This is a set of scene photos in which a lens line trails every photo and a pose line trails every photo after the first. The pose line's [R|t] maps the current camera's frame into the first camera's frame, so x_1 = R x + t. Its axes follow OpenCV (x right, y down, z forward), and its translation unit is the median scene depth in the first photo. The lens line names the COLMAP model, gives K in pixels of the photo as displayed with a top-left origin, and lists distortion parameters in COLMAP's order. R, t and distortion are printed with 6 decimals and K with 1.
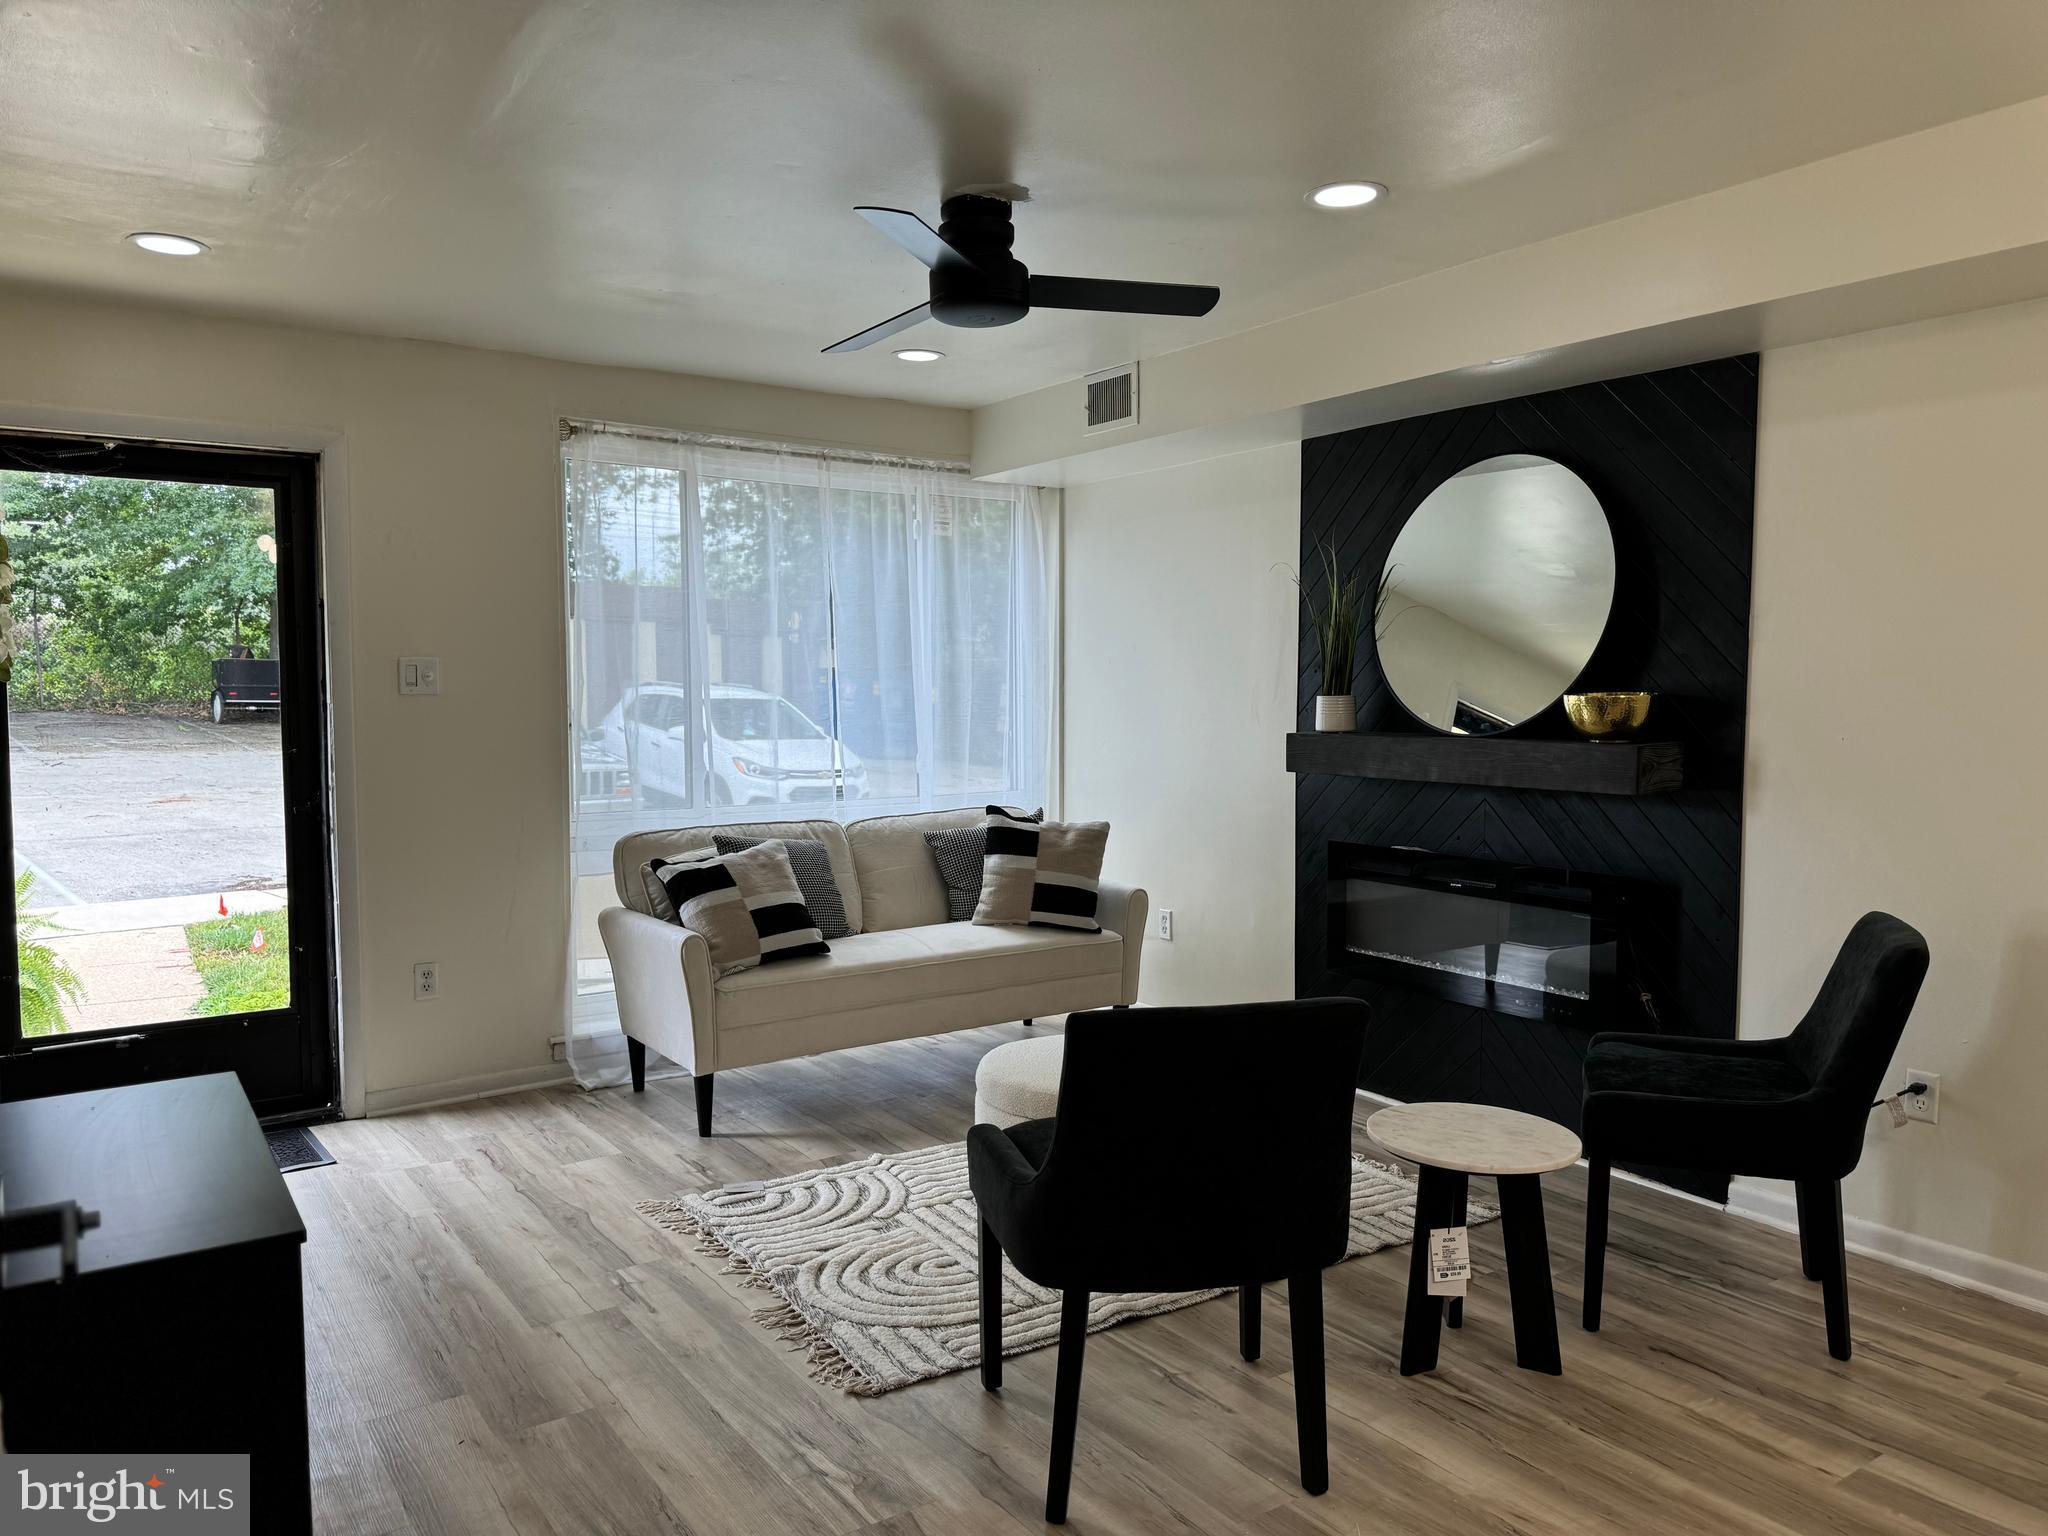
lens RADIAL K [[1422.7, 0, 1028.3], [0, 1422.7, 765.4], [0, 0, 1]] dist [0.136109, -0.257325]
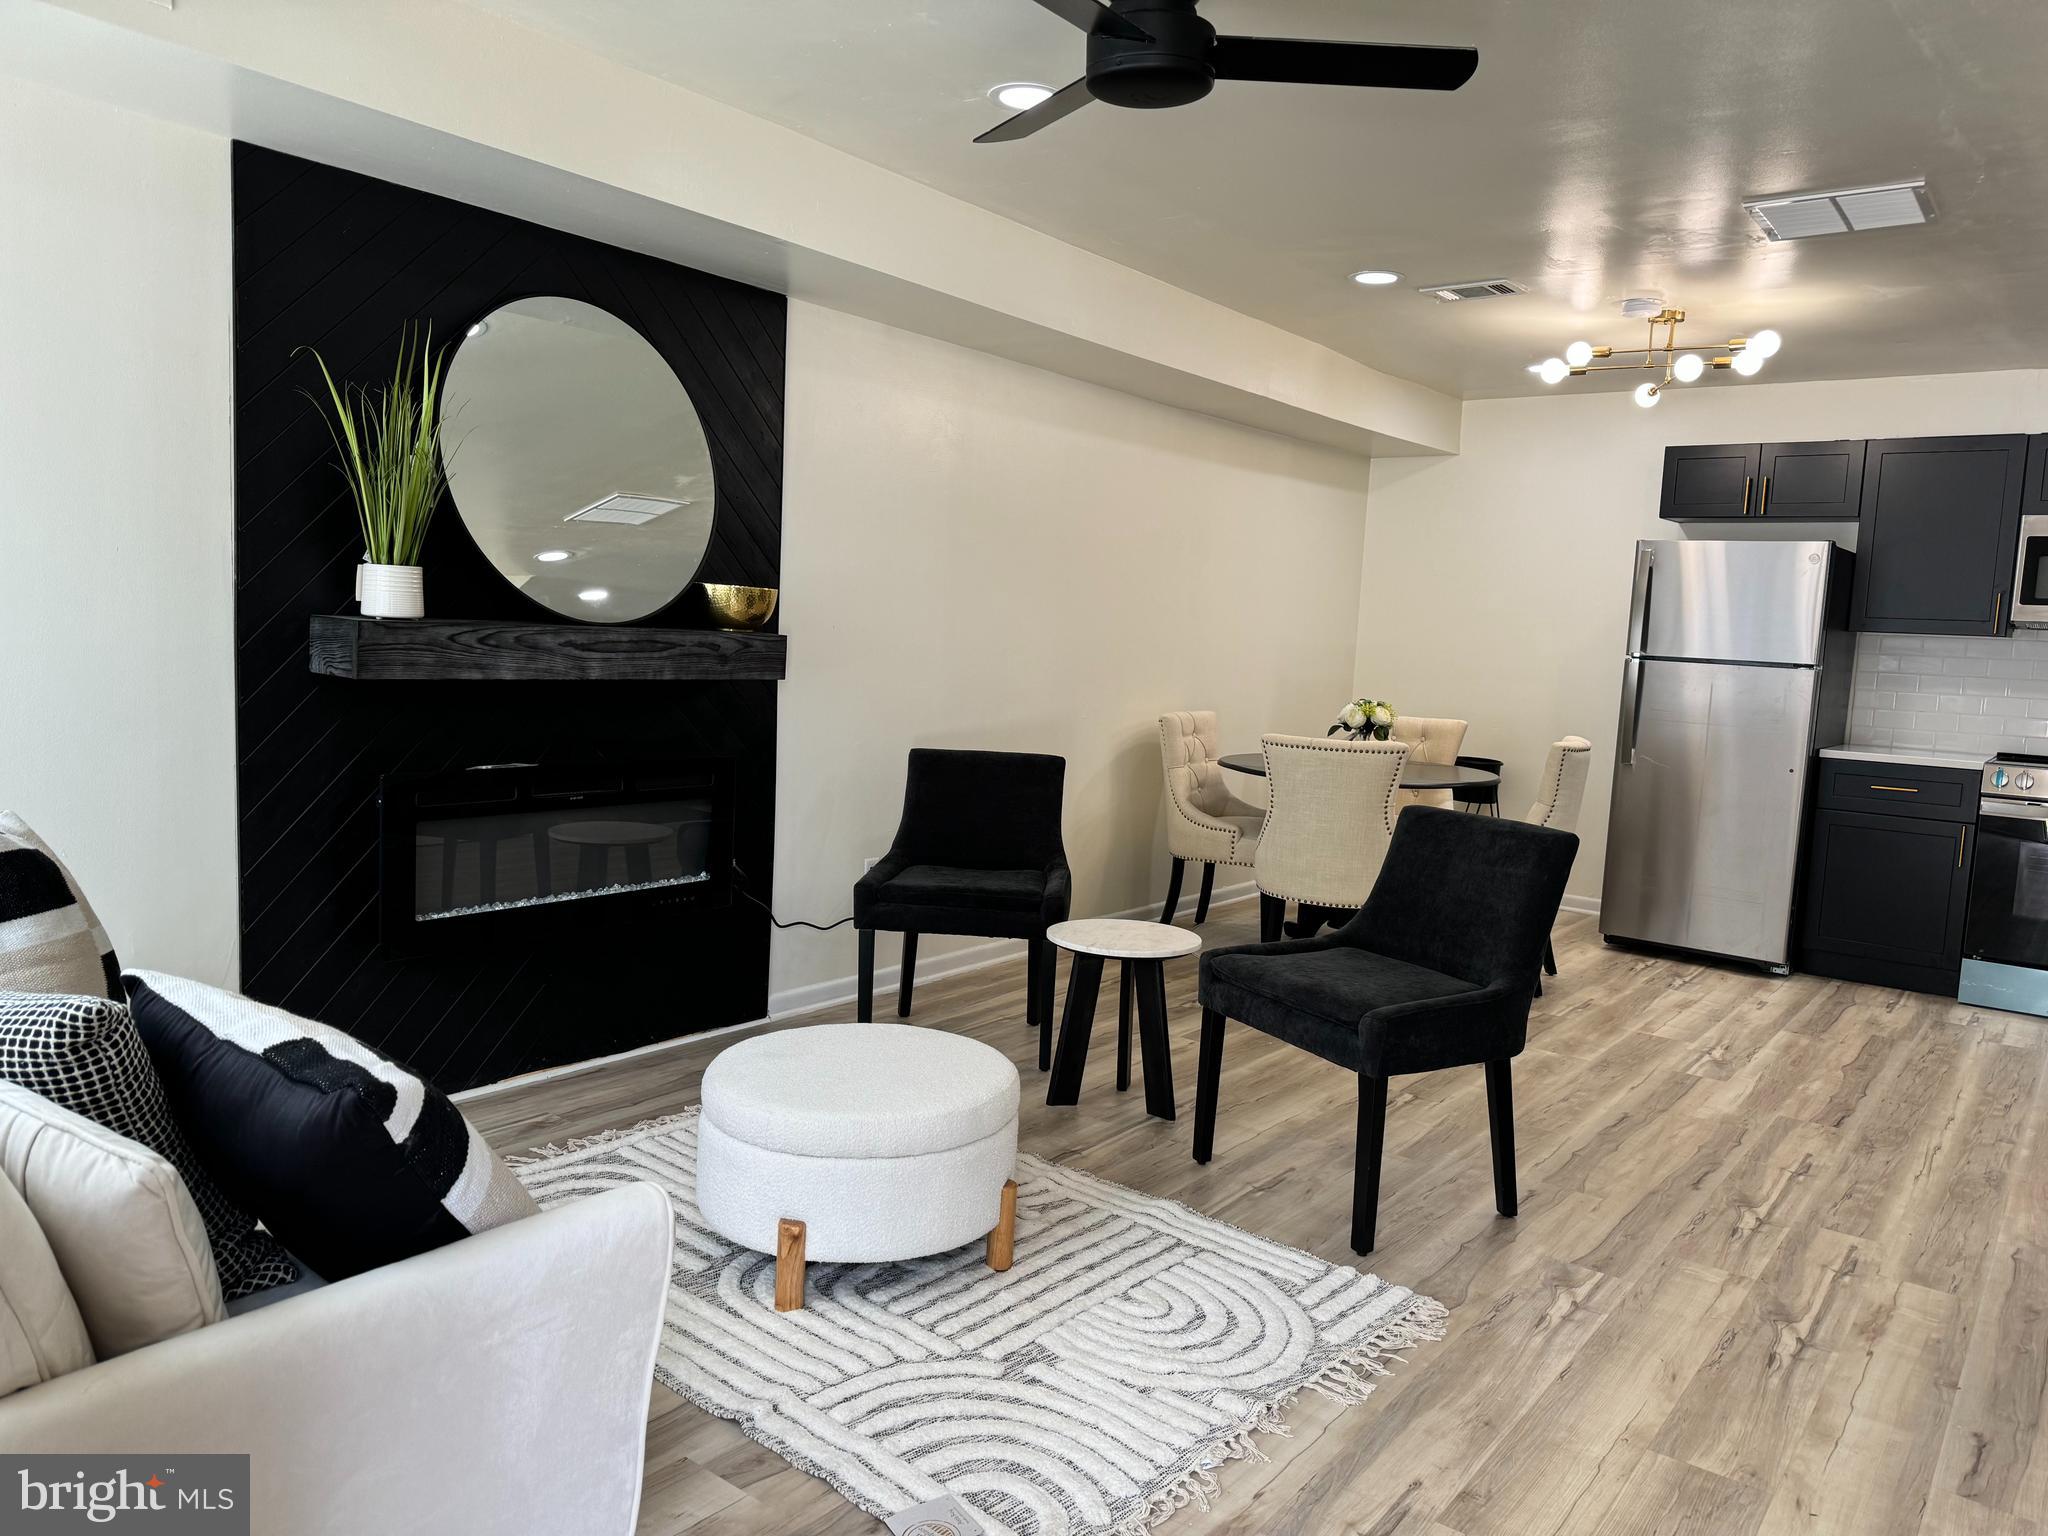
lens RADIAL K [[1434.5, 0, 1029.1], [0, 1434.5, 775.9], [0, 0, 1]] dist [0.039087, -0.045134]
pose [[-0.299432, -0.110765, 0.947666, -0.560121], [0.008126, 0.992906, 0.118621, -0.029386], [-0.954083, 0.043220, -0.296408, 0.931981]]
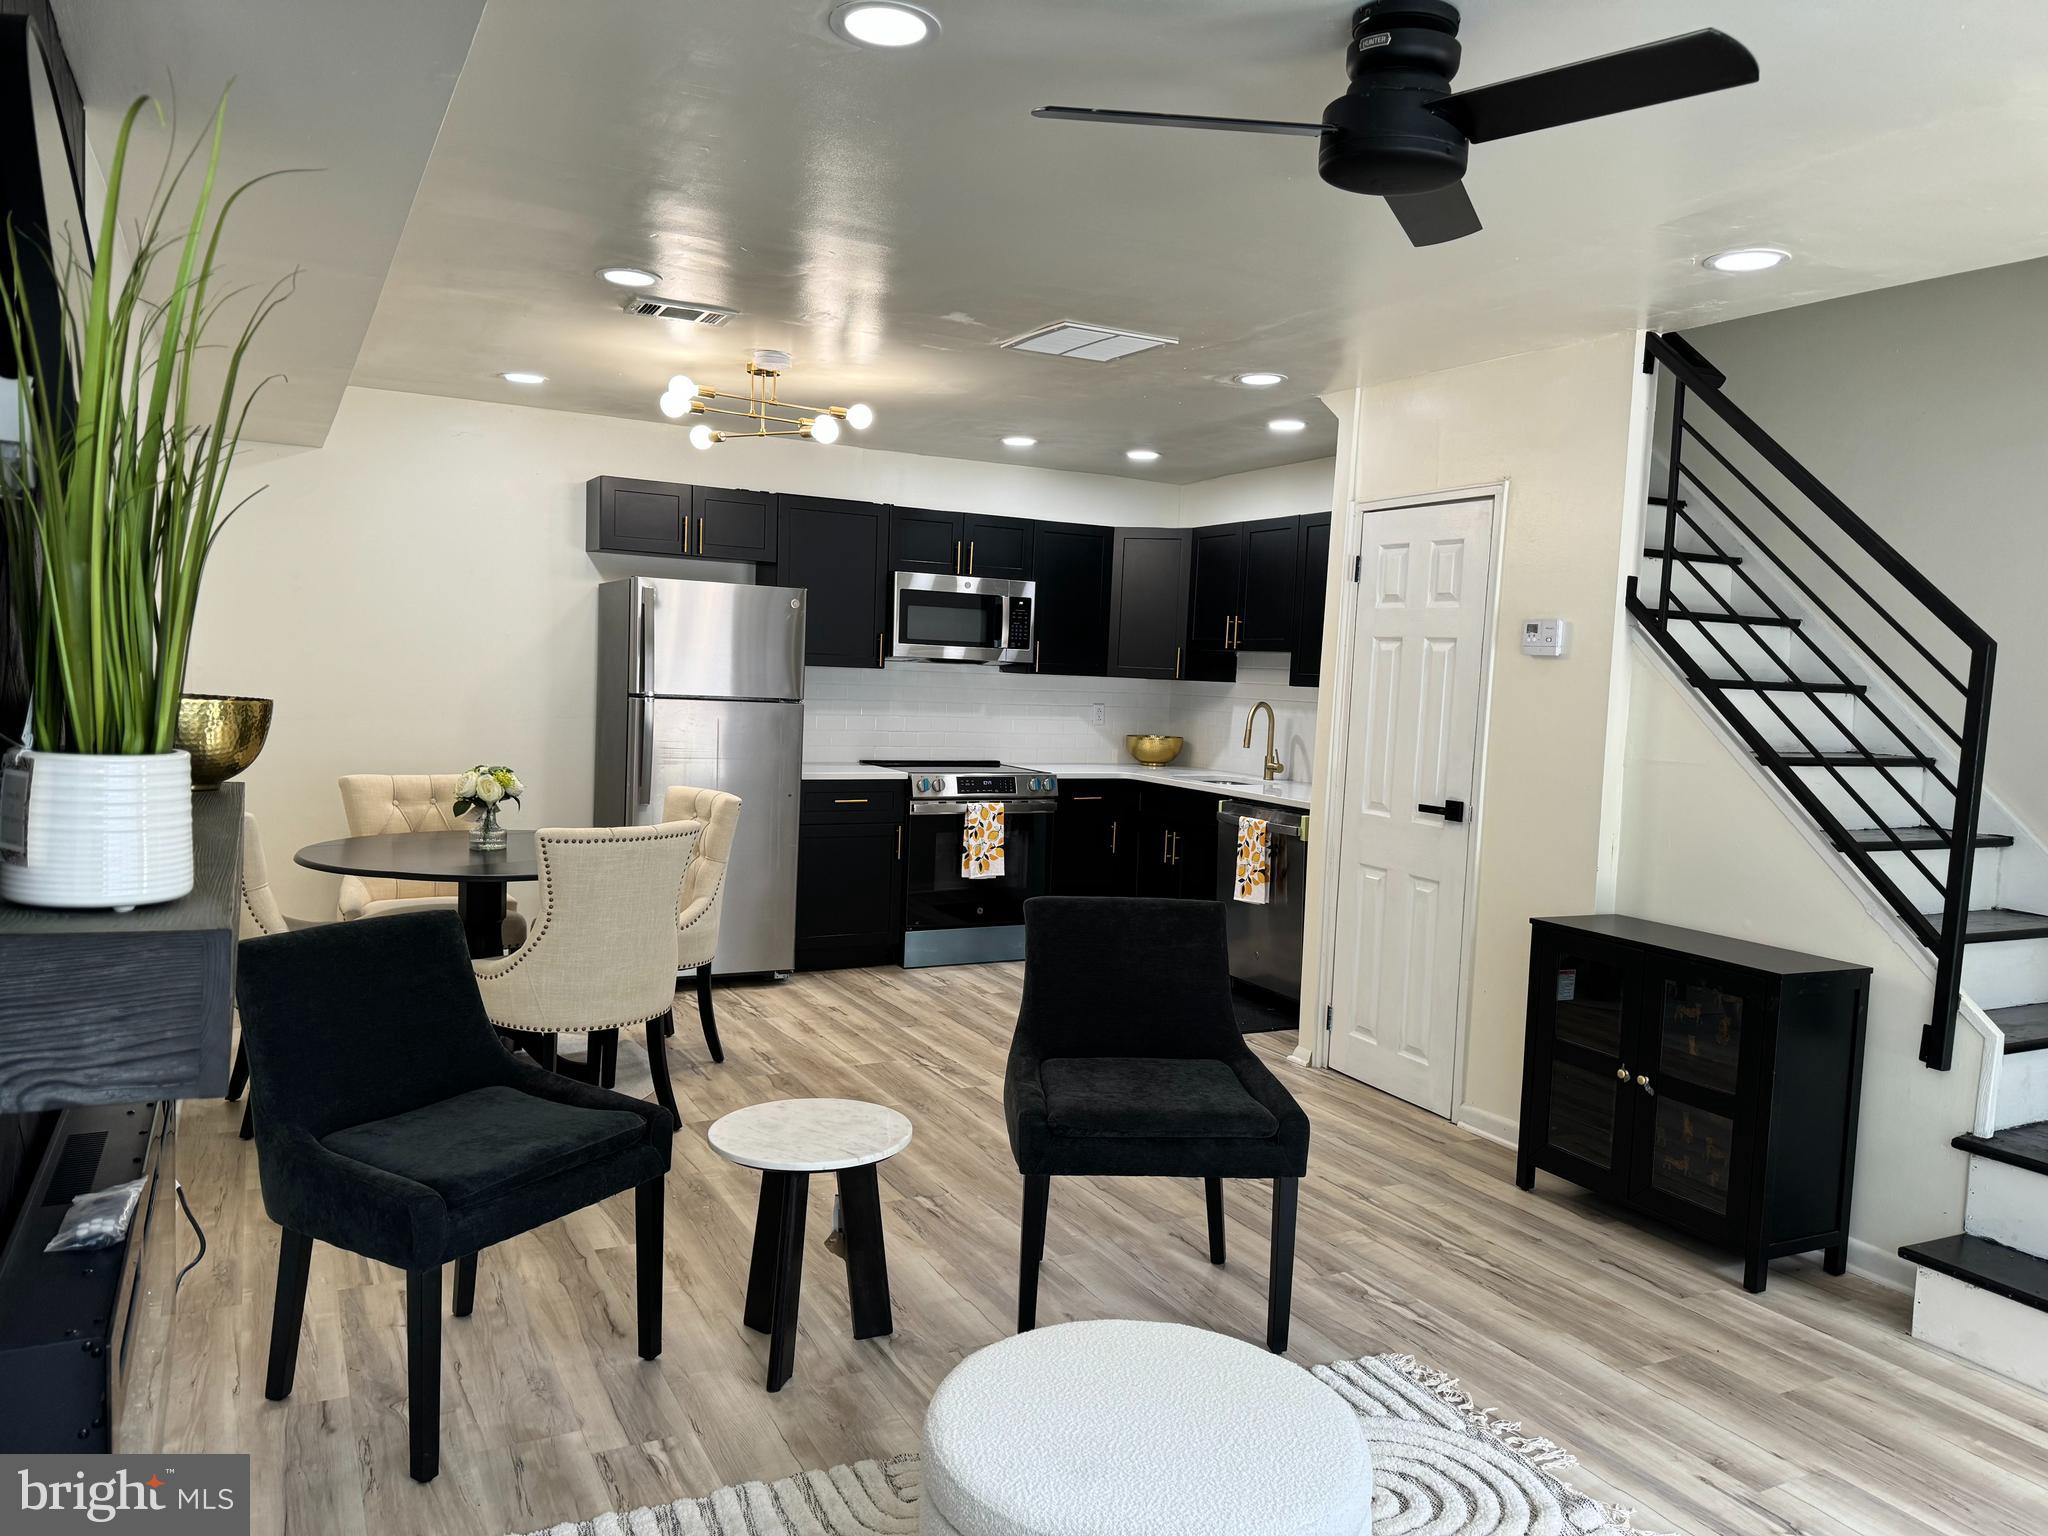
lens RADIAL K [[1437.6, 0, 1017.9], [0, 1437.6, 767.8], [0, 0, 1]] dist [0.138846, -0.176908]
pose [[-0.990626, -0.043571, 0.129465, 0.026403], [-0.027138, 0.991649, 0.126082, -0.084848], [-0.133877, 0.121386, -0.983536, 1.251173]]
